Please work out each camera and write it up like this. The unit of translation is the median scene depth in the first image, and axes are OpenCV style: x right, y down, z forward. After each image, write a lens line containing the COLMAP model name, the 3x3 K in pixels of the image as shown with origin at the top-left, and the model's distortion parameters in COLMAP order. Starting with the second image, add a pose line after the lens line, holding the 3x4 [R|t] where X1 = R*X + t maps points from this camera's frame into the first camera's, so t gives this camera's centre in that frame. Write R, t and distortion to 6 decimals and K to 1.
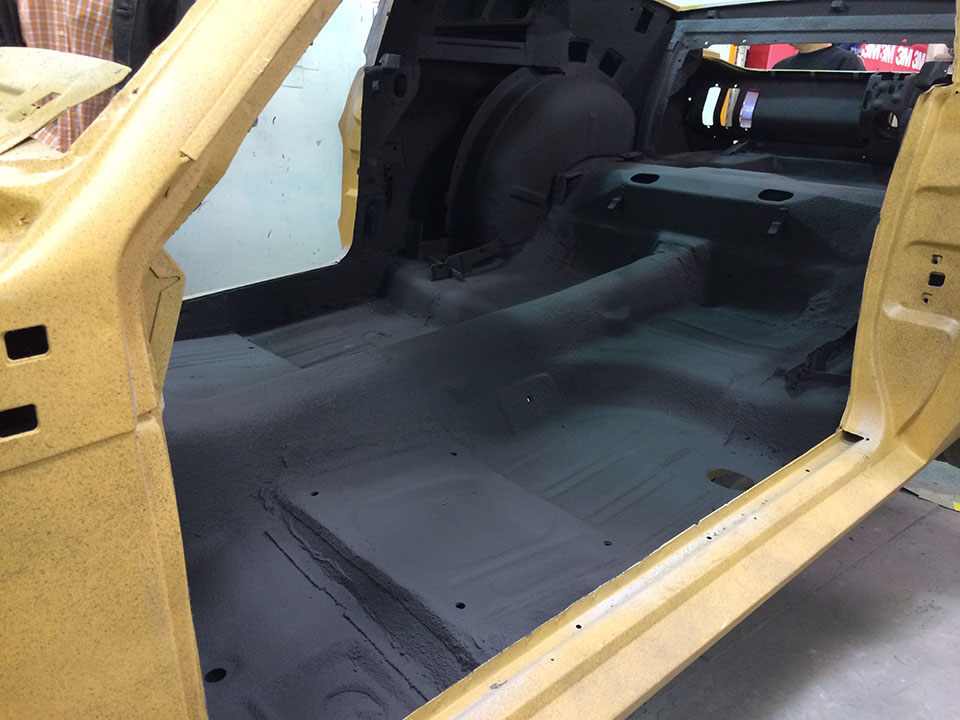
lens RADIAL K [[808.2, 0, 484.2], [0, 808.2, 358.9], [0, 0, 1]] dist [0.082935, -0.095610]
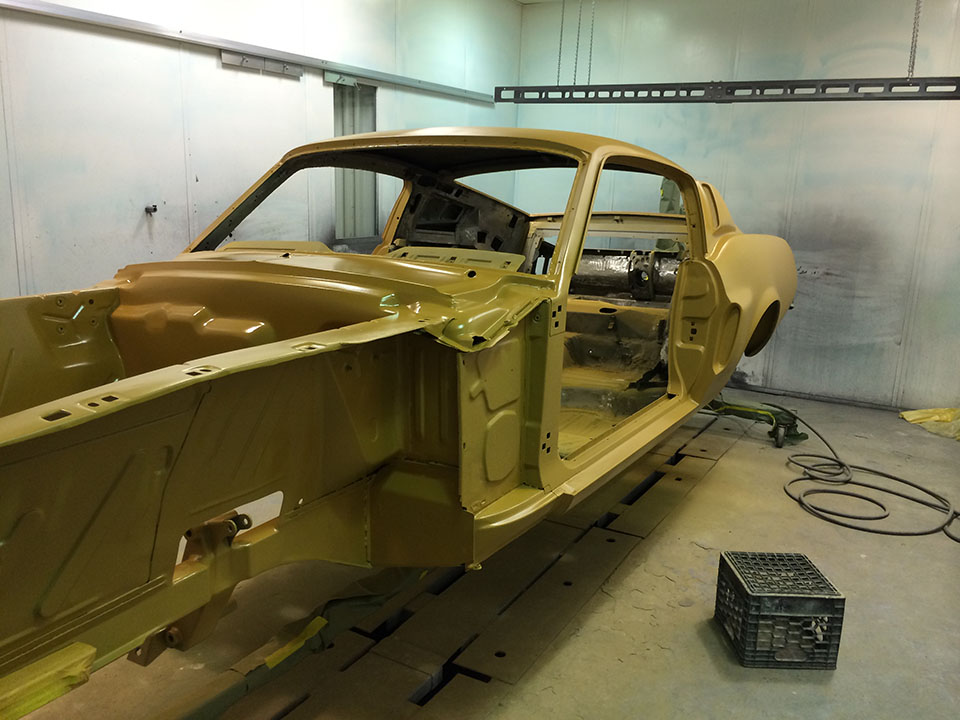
lens RADIAL K [[808.2, 0, 480.7], [0, 808.2, 363.7], [0, 0, 1]] dist [0.082935, -0.095610]
pose [[0.954282, -0.032331, 0.297155, -0.455164], [0.086168, 0.981685, -0.169909, 0.202168], [-0.286220, 0.187746, 0.939590, -0.637389]]
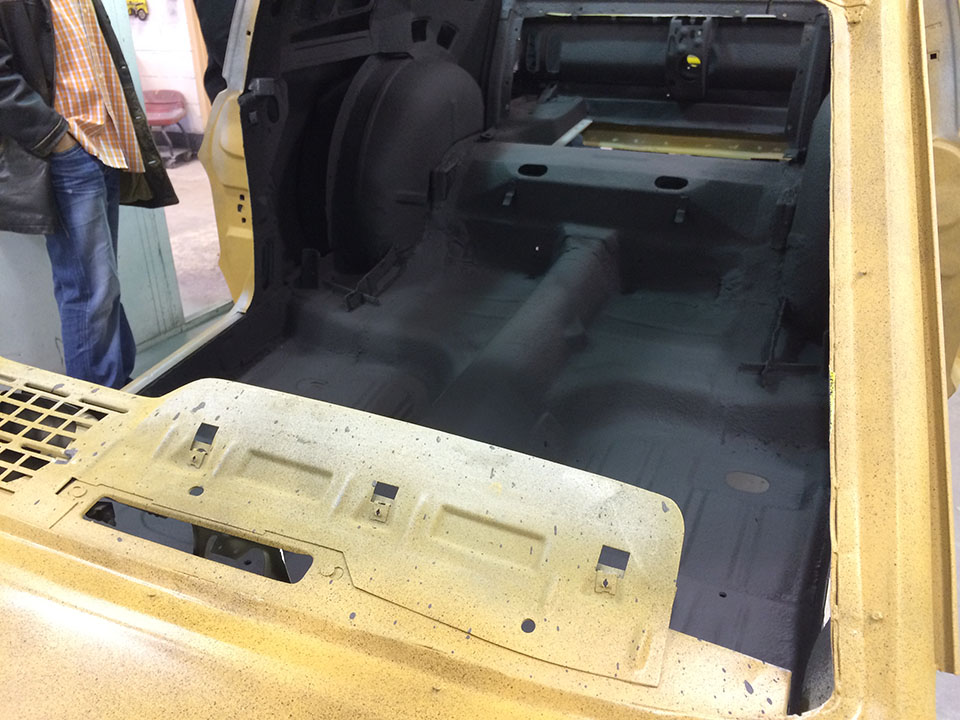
lens RADIAL K [[808.2, 0, 479.7], [0, 808.2, 360.4], [0, 0, 1]] dist [0.082935, -0.095610]
pose [[0.922651, -0.228887, 0.310363, -0.227083], [0.179226, 0.967121, 0.180431, -0.182482], [-0.341457, -0.110849, 0.933338, 0.048080]]
